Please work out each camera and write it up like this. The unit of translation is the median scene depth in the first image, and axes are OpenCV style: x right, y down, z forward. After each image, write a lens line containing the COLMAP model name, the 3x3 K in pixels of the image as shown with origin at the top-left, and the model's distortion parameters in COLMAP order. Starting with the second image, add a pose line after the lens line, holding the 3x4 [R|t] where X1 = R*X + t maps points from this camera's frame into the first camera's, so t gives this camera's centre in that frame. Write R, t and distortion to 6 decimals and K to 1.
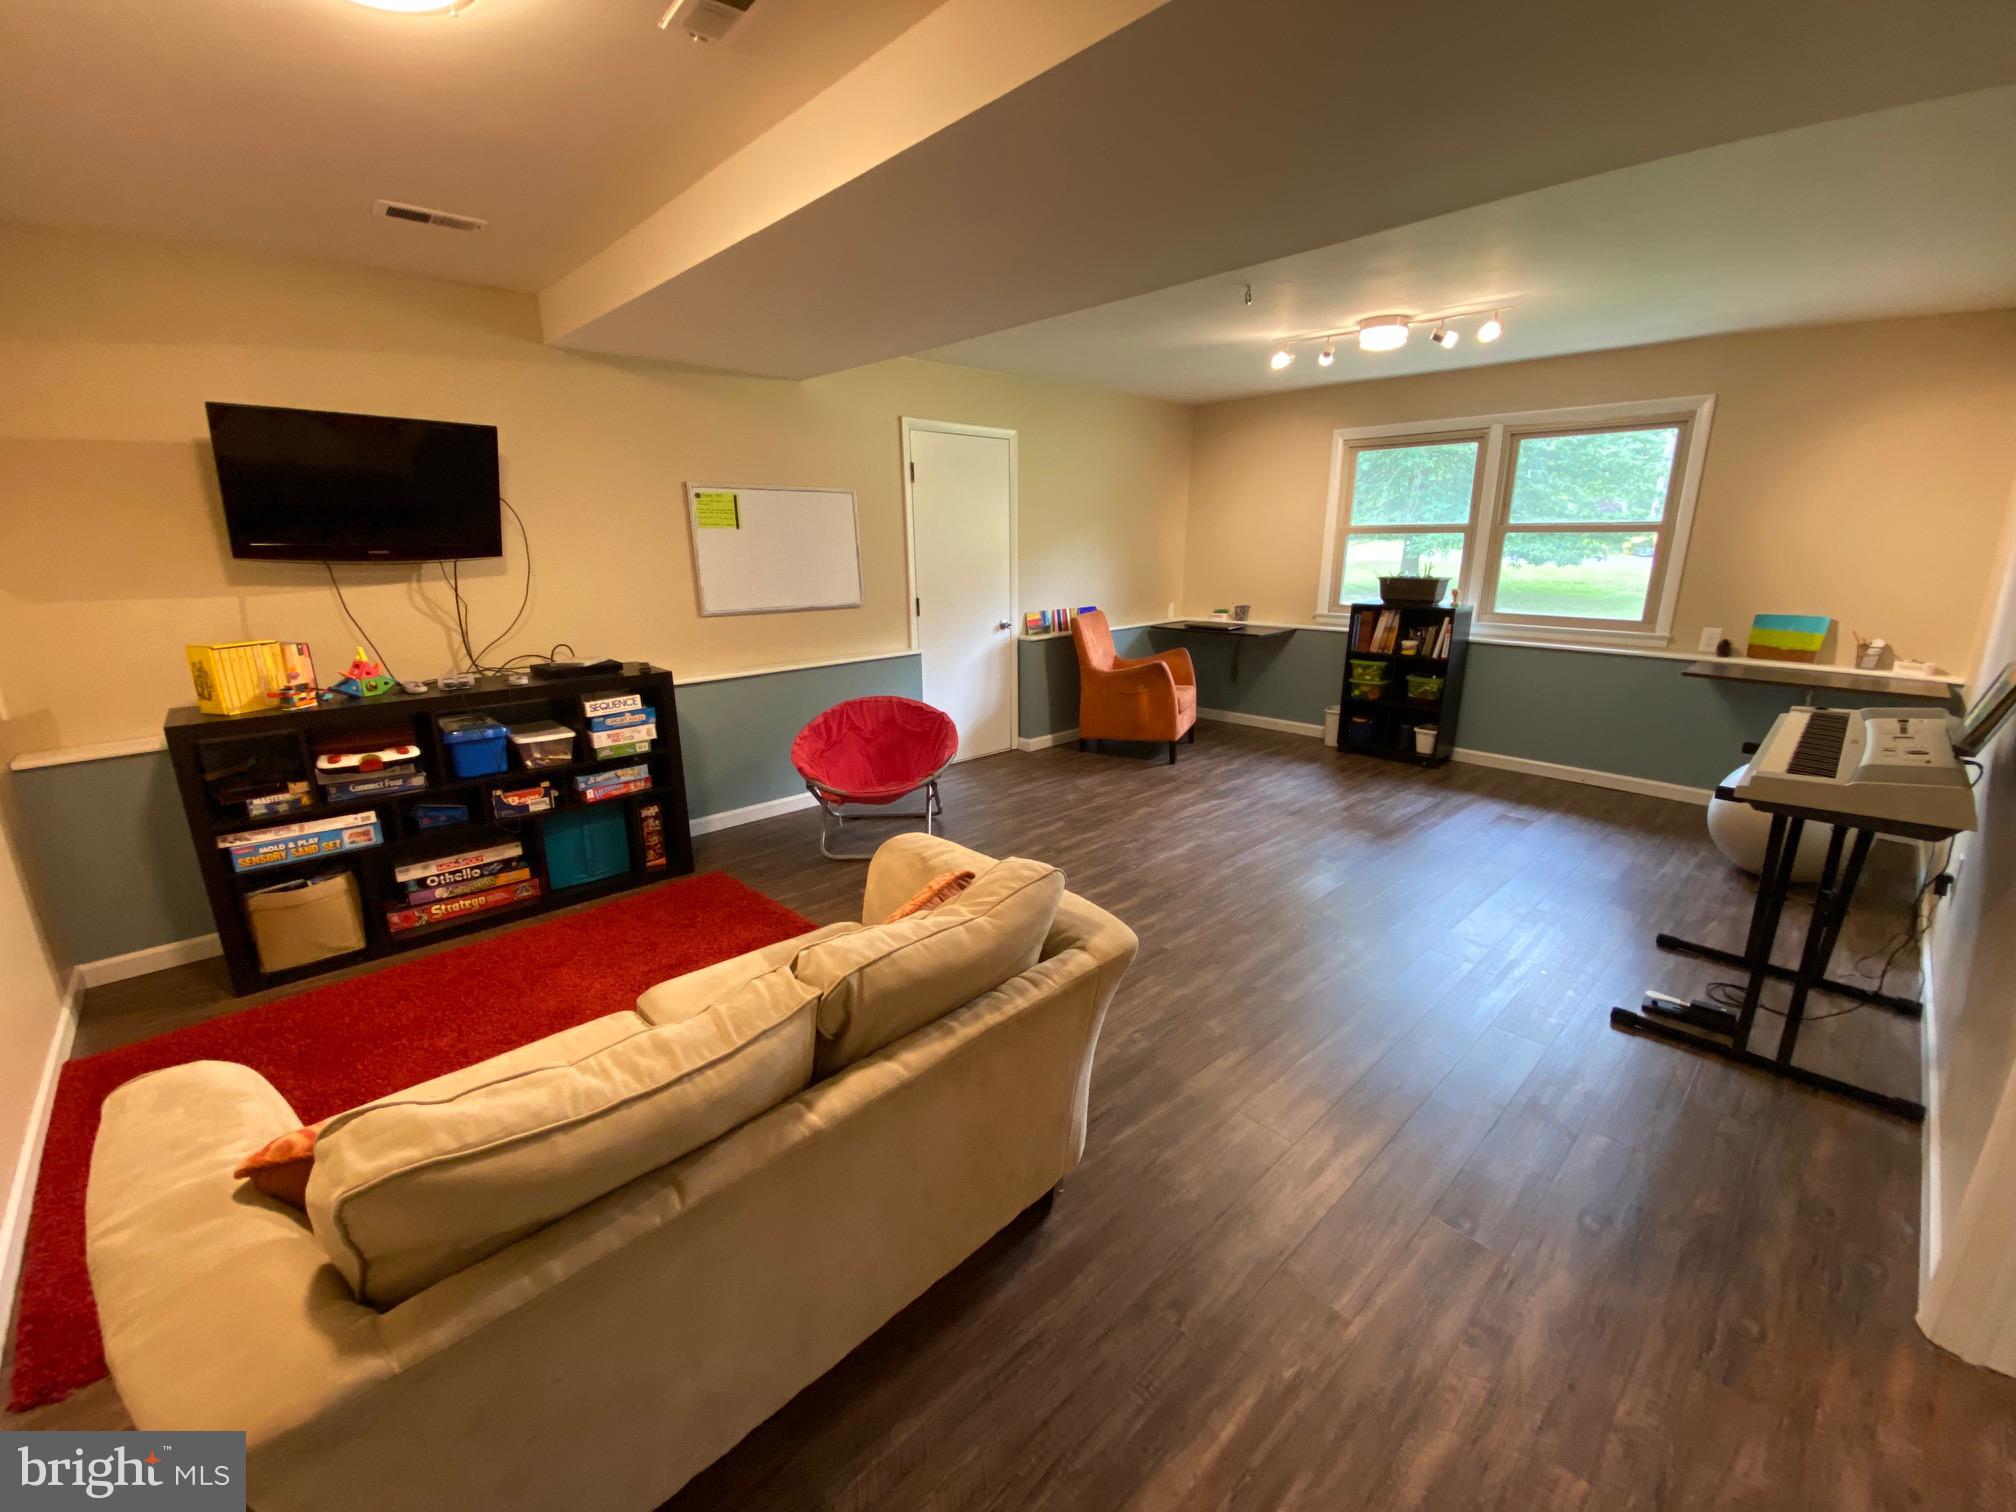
lens RADIAL K [[826.1, 0, 1008.8], [0, 826.1, 760.0], [0, 0, 1]] dist [0.016226, -0.016542]
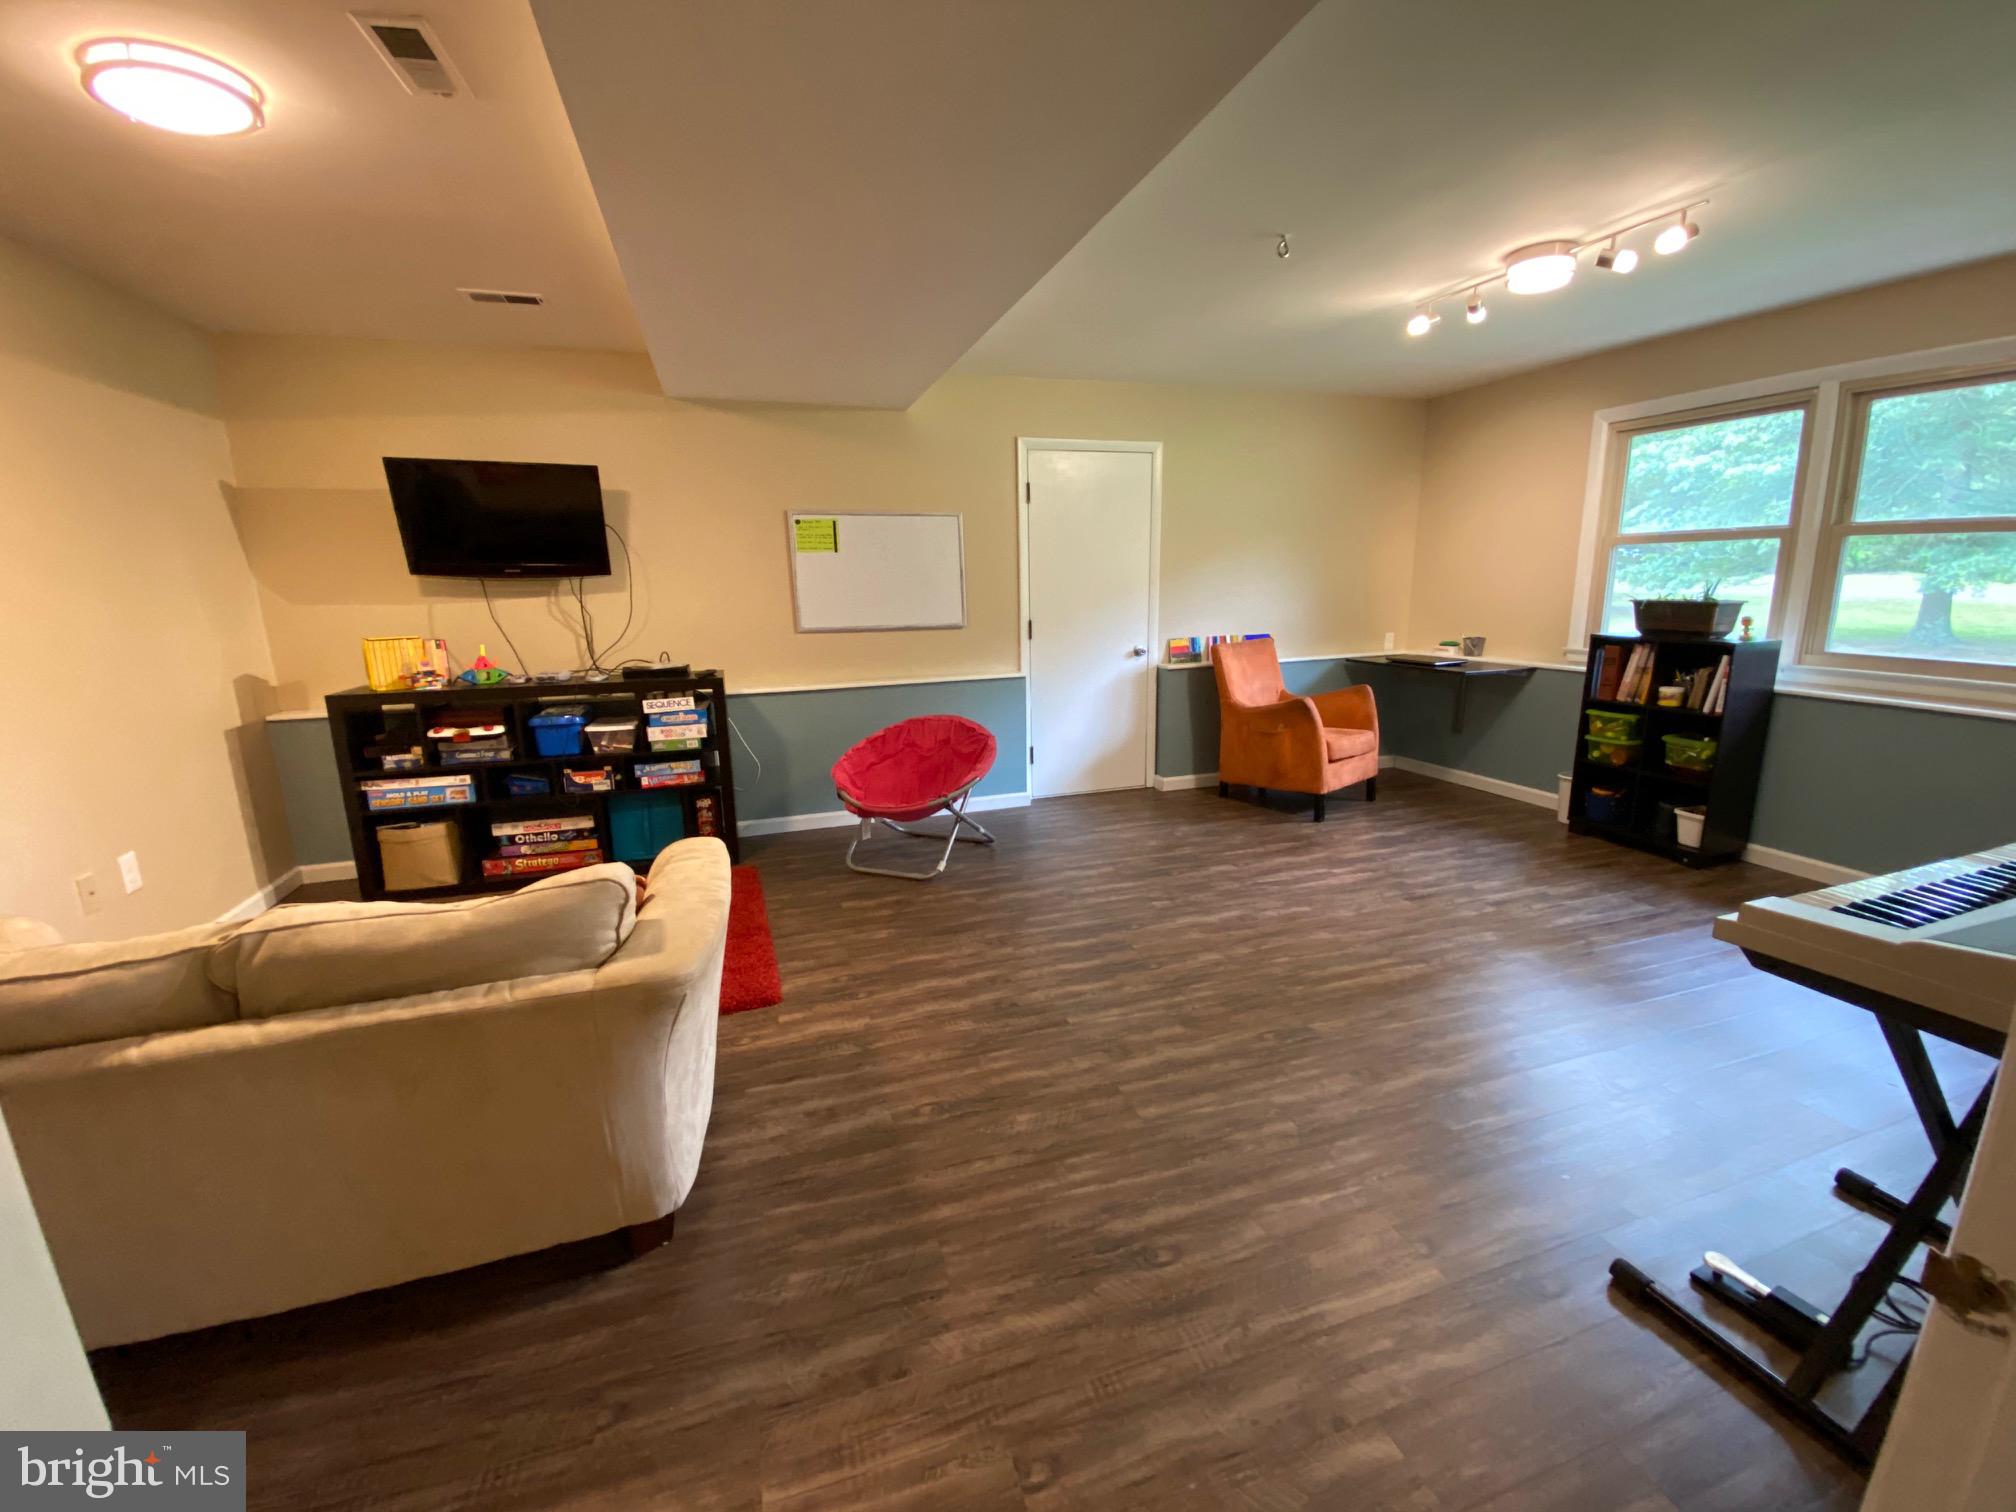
lens RADIAL K [[826.1, 0, 1013.6], [0, 826.1, 759.4], [0, 0, 1]] dist [0.016226, -0.016542]
pose [[0.904083, 0.079817, -0.419837, 0.348999], [-0.099331, 0.994746, -0.024786, -0.008735], [0.415652, 0.064111, 0.907261, 0.144135]]
